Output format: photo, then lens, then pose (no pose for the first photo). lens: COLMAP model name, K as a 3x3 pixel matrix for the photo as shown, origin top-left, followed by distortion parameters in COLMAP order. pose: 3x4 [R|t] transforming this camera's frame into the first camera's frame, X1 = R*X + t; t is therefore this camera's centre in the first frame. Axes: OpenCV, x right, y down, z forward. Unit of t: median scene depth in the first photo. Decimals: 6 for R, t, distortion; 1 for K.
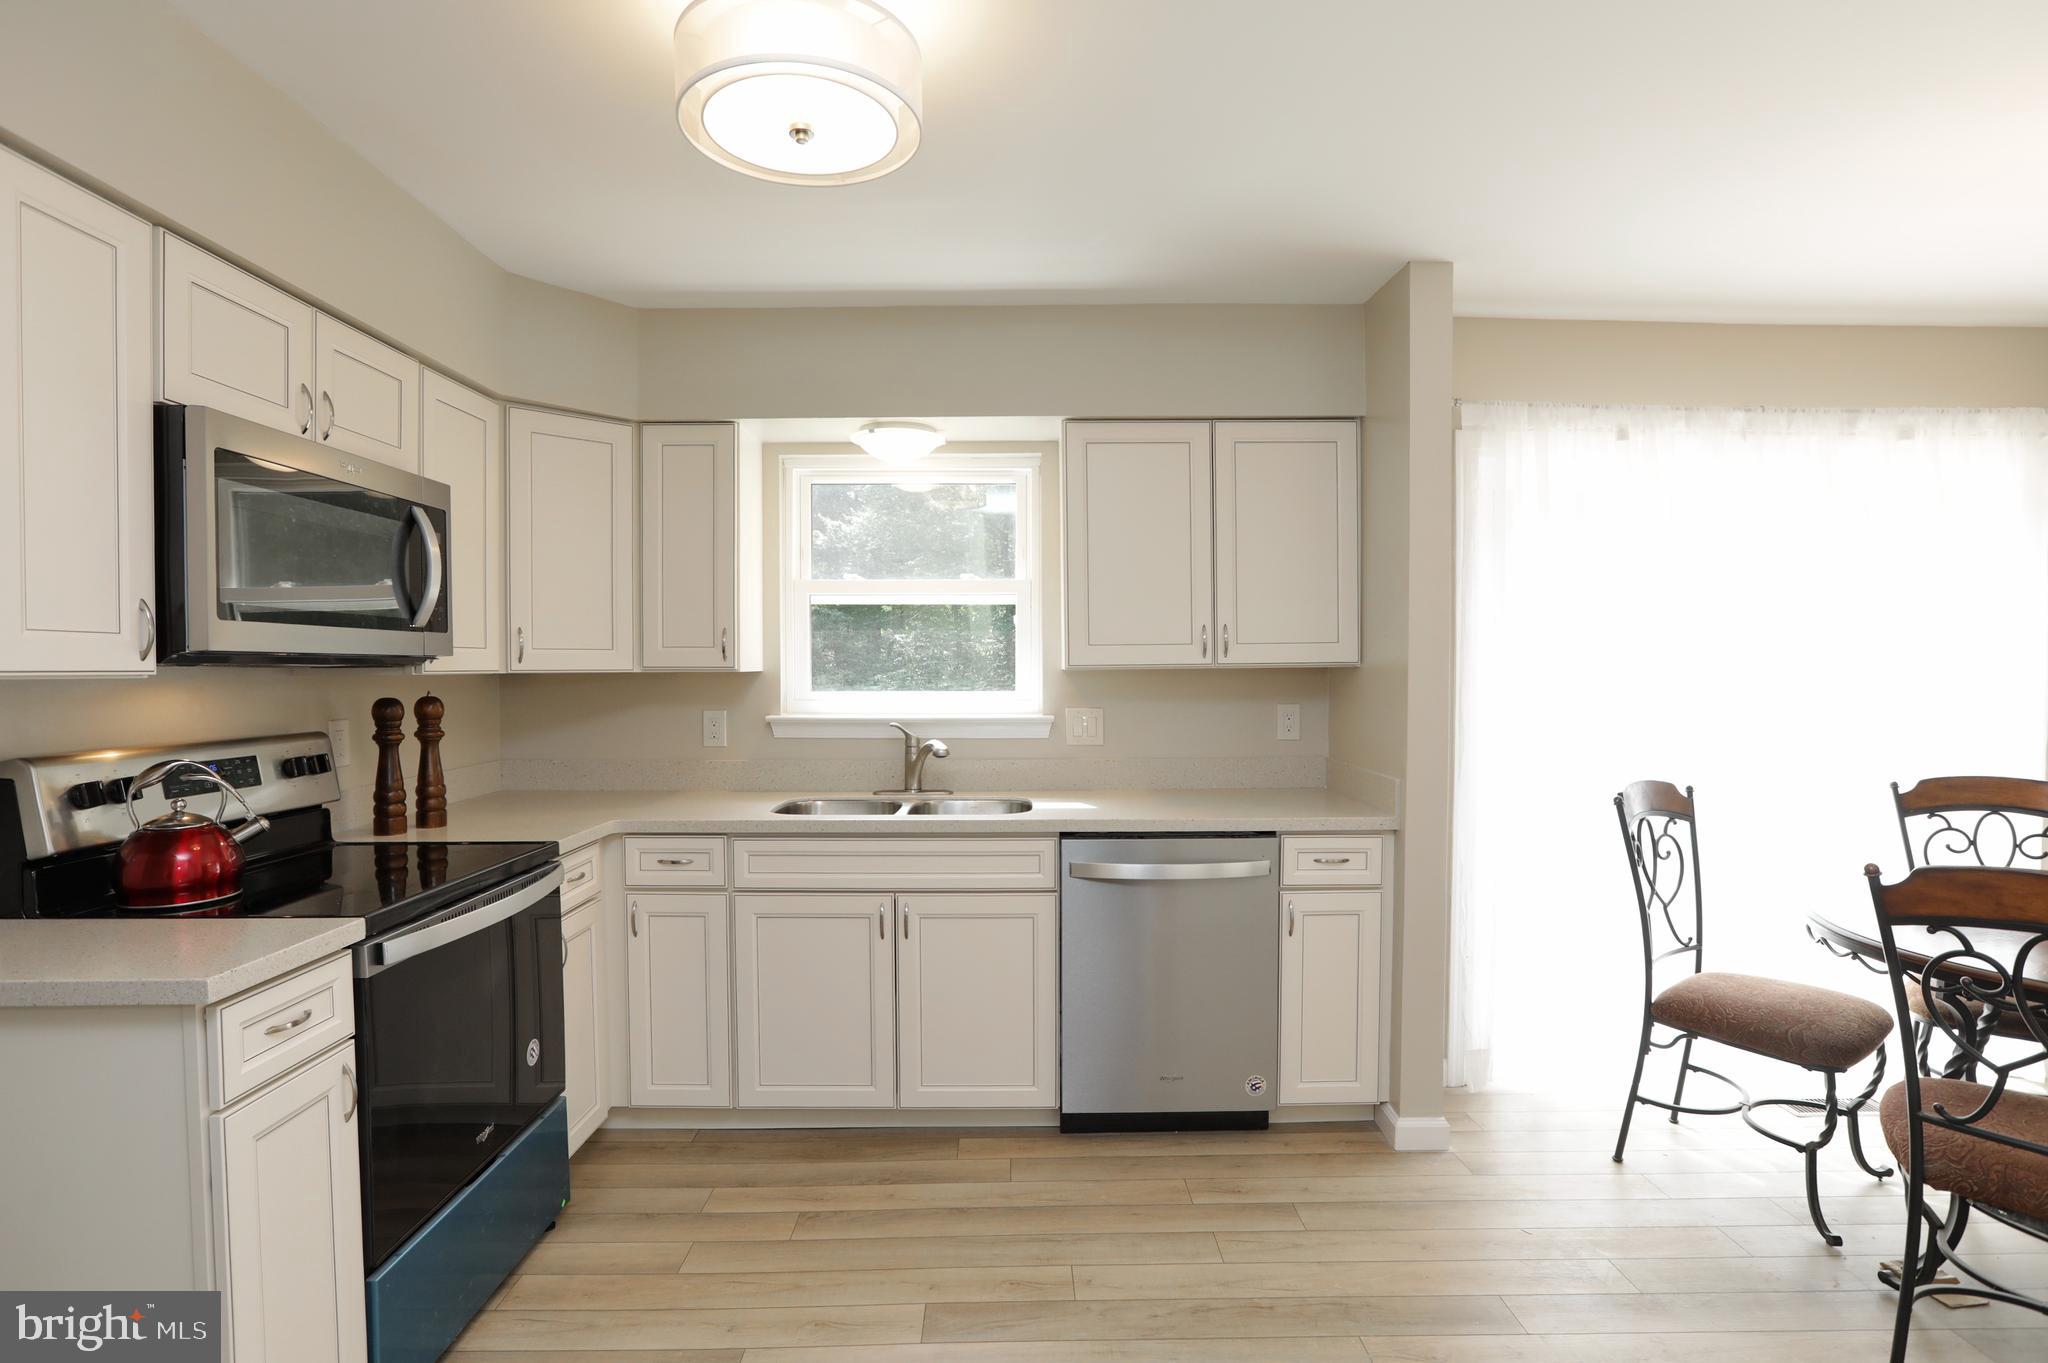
lens RADIAL K [[1001.4, 0, 1009.5], [0, 1001.4, 683.5], [0, 0, 1]] dist [-0.041329, 0.004360]
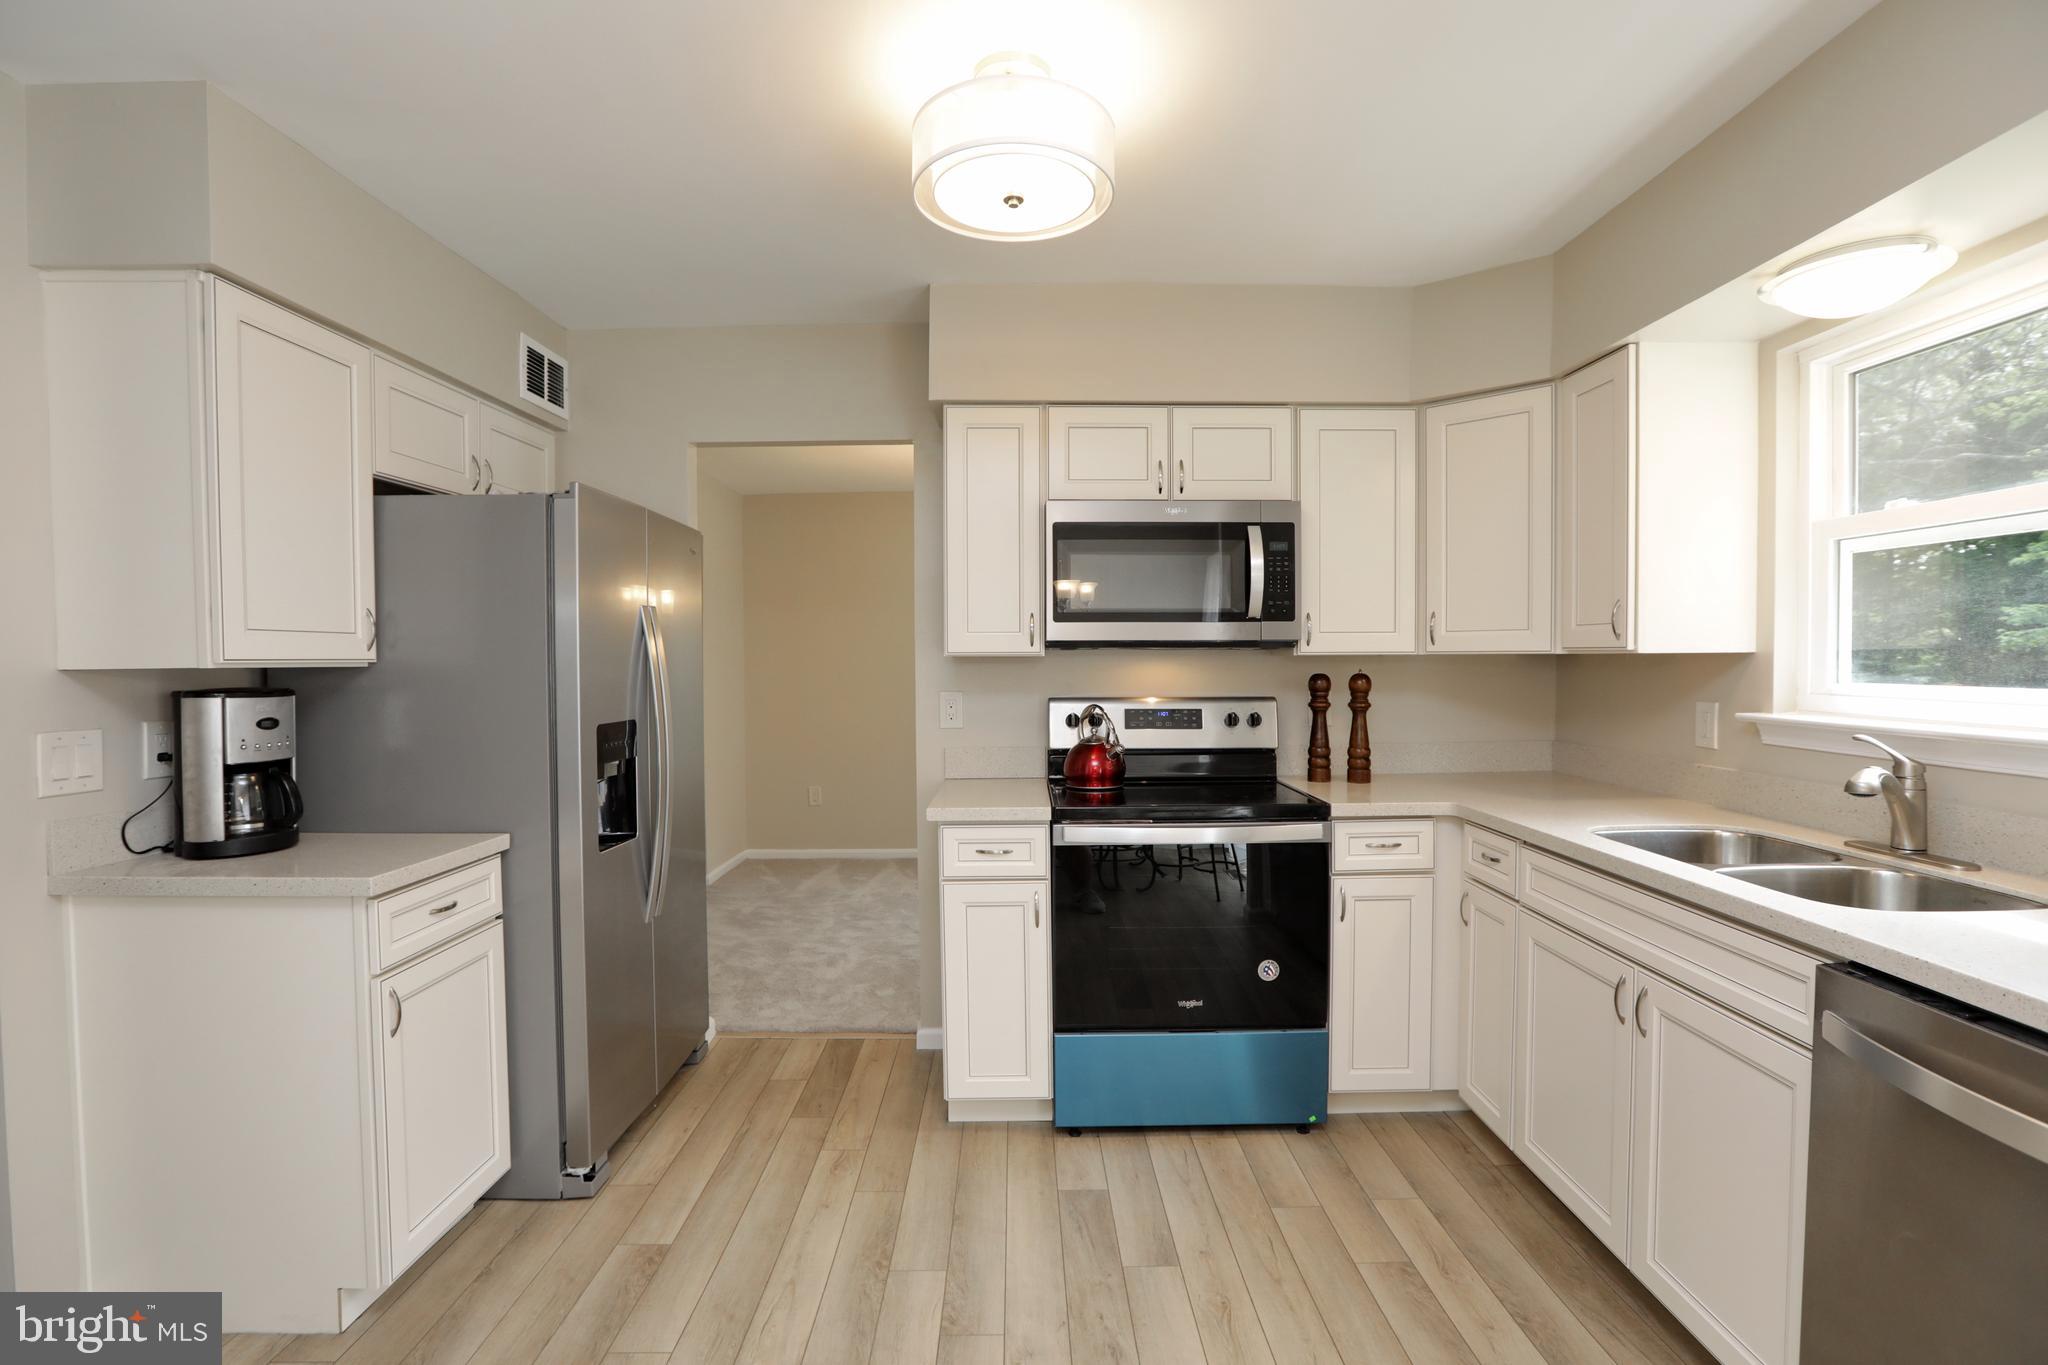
lens RADIAL K [[950.5, 0, 1045.8], [0, 950.5, 683.5], [0, 0, 1]] dist [-0.039379, 0.009550]
pose [[0.027683, 0.028734, -0.999204, 0.539177], [-0.013735, 0.999503, 0.028363, -0.002137], [0.999522, 0.012939, 0.028064, 0.577755]]
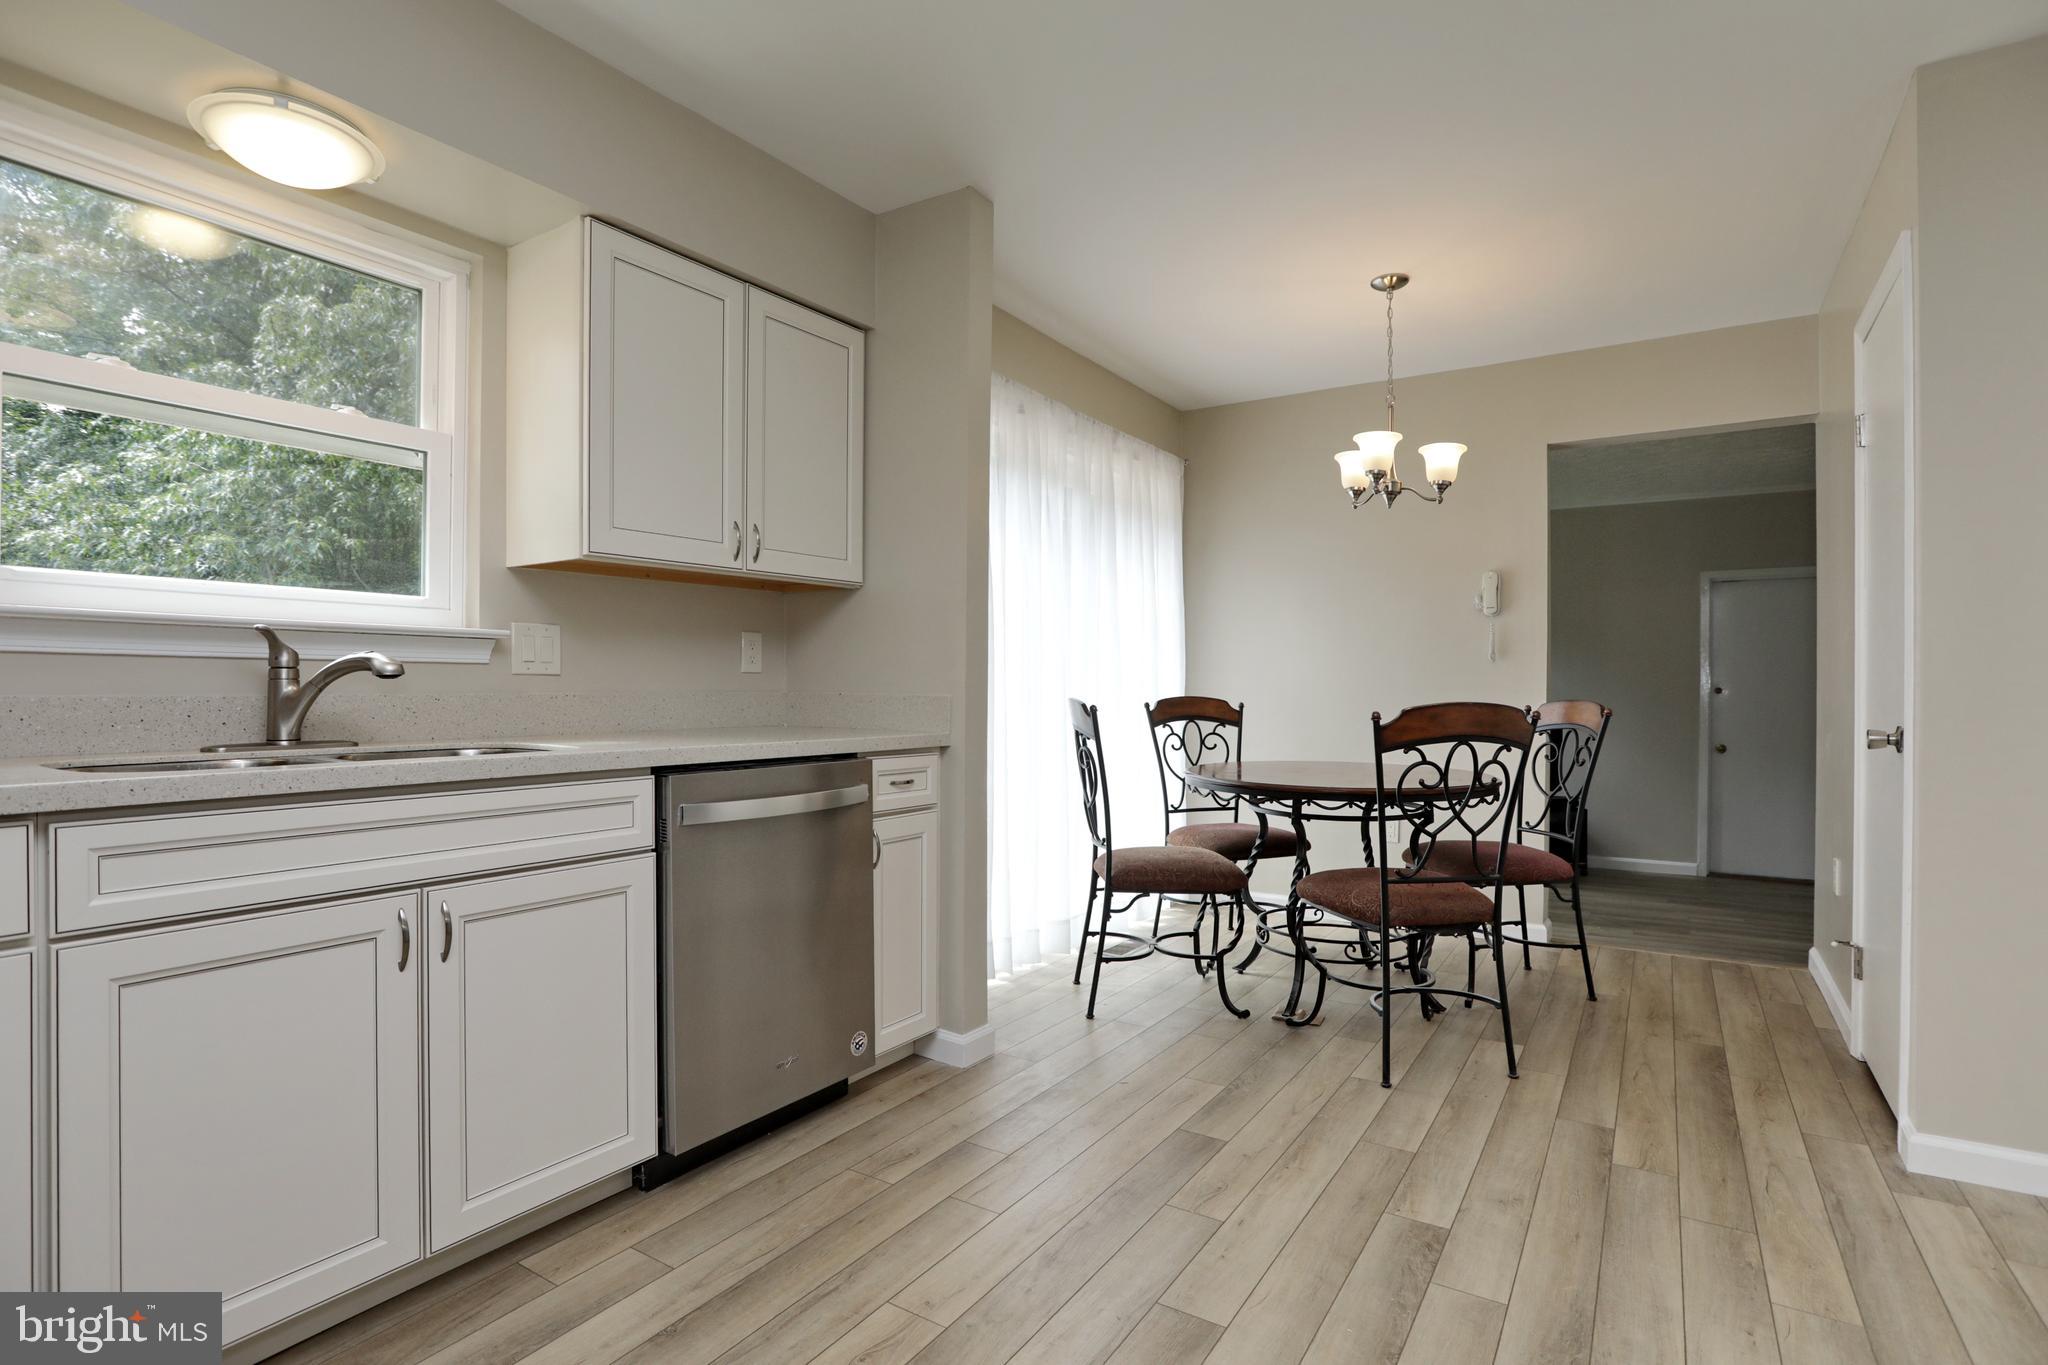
lens RADIAL K [[1001.4, 0, 1008.2], [0, 1001.4, 684.5], [0, 0, 1]] dist [-0.041329, 0.004360]
pose [[0.554345, 0.009446, 0.832234, -0.416469], [0.009017, 0.999809, -0.017355, 0.106154], [-0.832238, 0.017125, 0.554153, 0.400980]]
